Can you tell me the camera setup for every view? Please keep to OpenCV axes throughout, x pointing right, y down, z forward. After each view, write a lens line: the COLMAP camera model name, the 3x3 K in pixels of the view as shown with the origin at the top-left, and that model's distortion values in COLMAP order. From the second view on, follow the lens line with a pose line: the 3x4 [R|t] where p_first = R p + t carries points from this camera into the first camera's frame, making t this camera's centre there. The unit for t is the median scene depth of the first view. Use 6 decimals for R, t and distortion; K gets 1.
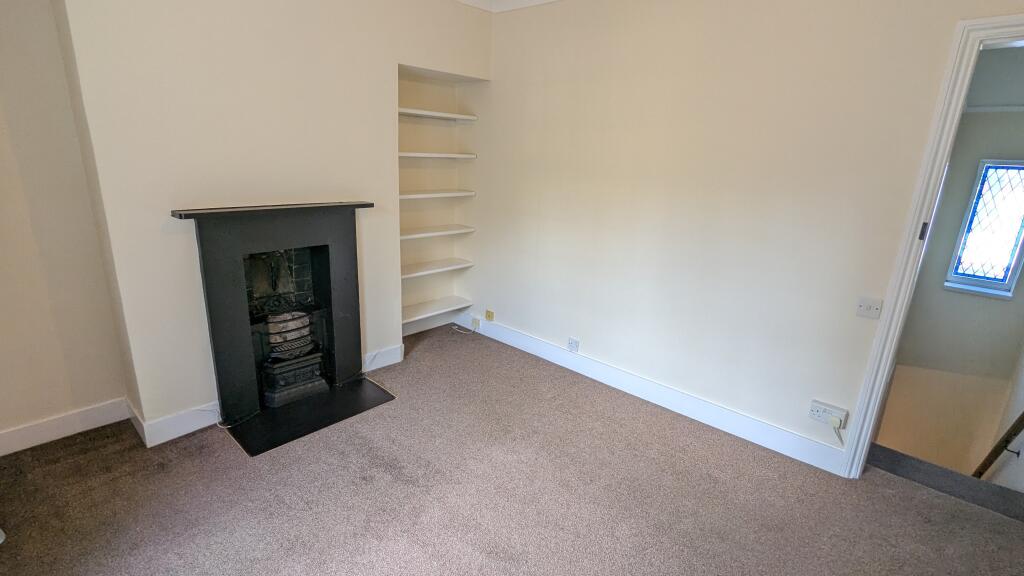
lens RADIAL K [[484.1, 0, 512.0], [0, 484.1, 288.0], [0, 0, 1]] dist [-0.001455, -0.000028]
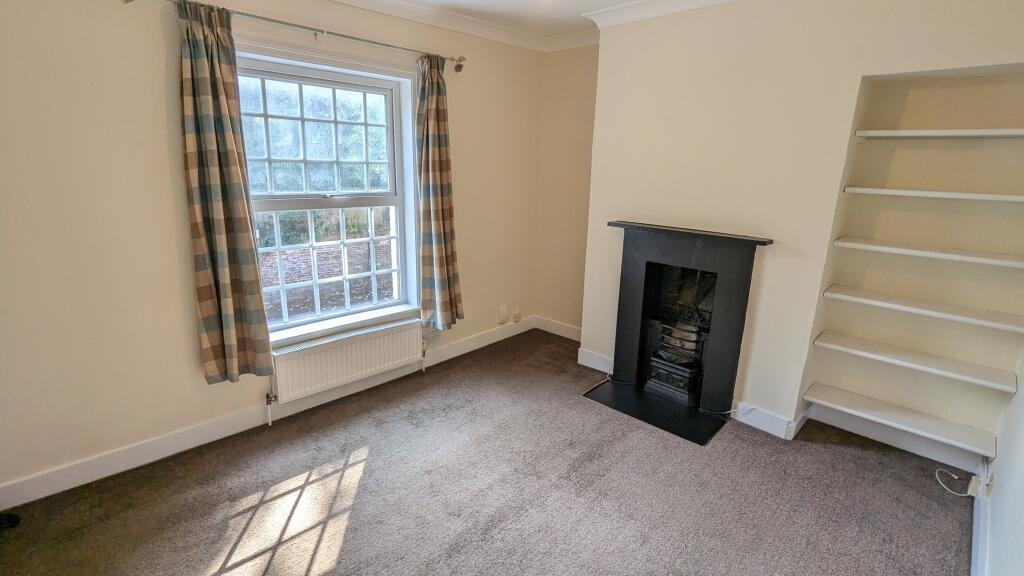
lens RADIAL K [[484.1, 0, 512.0], [0, 484.1, 288.0], [0, 0, 1]] dist [-0.001455, -0.000028]
pose [[-0.030710, 0.214796, -0.976176, 0.622029], [-0.297679, 0.930354, 0.214078, -0.145592], [0.954172, 0.297162, 0.035369, 0.539710]]
